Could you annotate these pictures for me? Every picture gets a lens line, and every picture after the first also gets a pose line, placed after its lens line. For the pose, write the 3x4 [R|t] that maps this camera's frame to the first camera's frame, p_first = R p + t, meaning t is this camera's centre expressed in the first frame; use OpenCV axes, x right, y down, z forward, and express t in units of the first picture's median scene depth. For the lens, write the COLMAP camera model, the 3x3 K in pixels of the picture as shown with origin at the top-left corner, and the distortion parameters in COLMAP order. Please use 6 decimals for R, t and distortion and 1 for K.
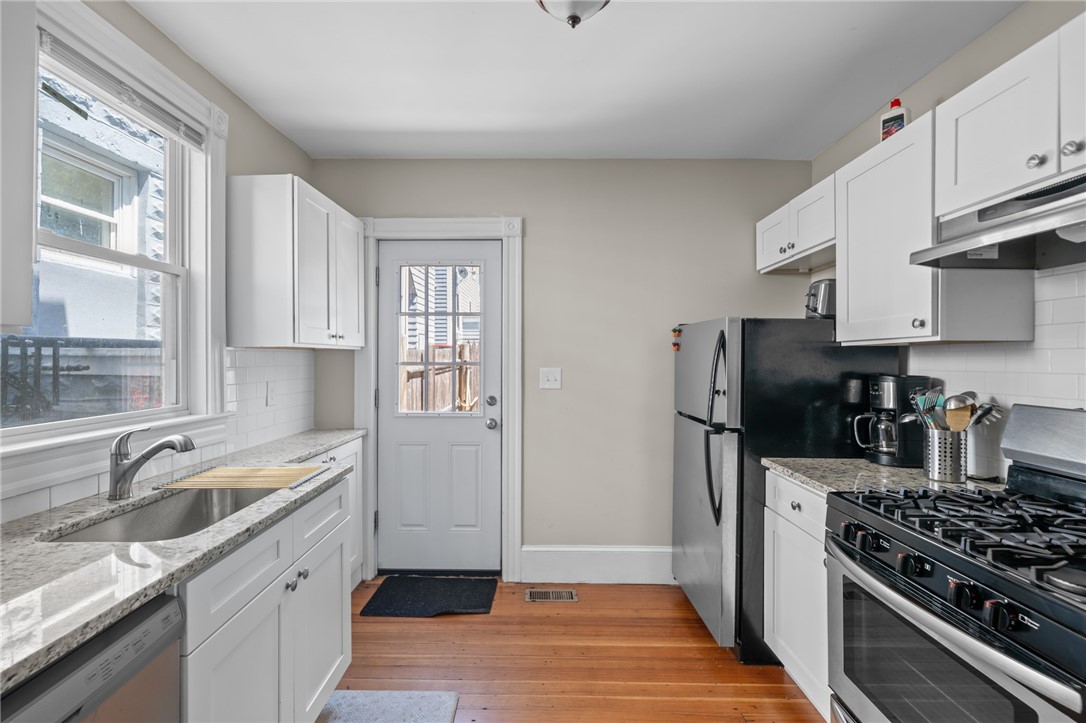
lens RADIAL K [[469.8, 0, 527.7], [0, 469.8, 355.1], [0, 0, 1]] dist [0.000651, 0.001009]
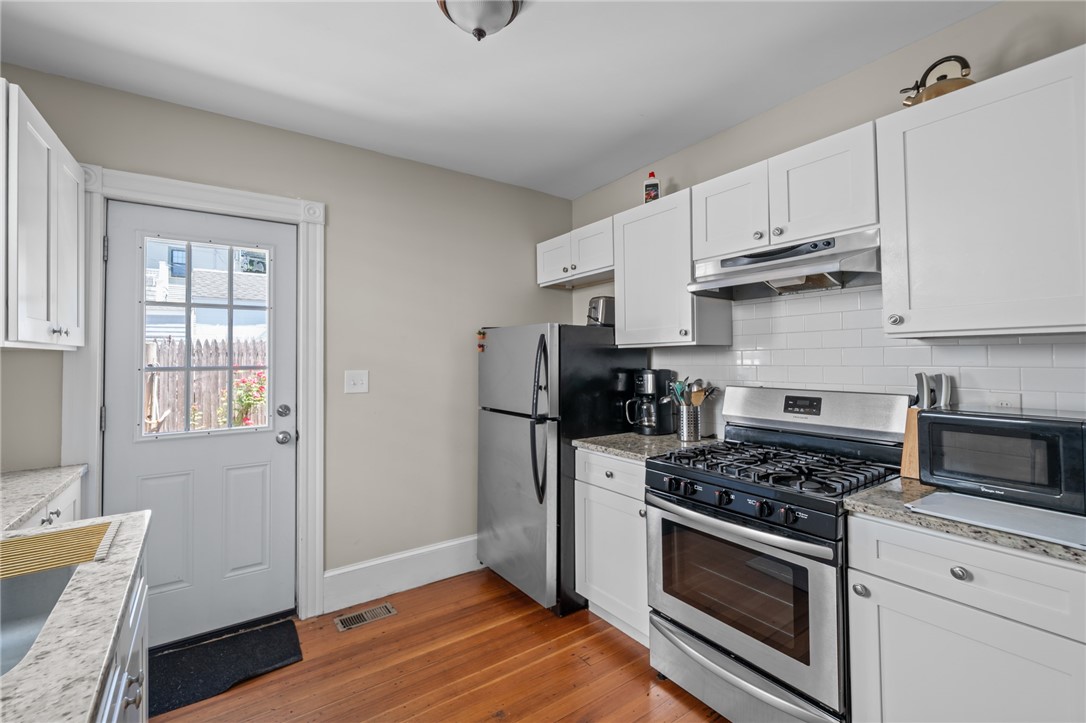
lens RADIAL K [[469.8, 0, 506.2], [0, 469.8, 345.5], [0, 0, 1]] dist [0.000651, 0.001009]
pose [[0.824101, 0.005077, 0.566420, -0.316596], [0.006592, 0.999806, -0.018552, -0.003756], [-0.566405, 0.019023, 0.823908, 0.090896]]
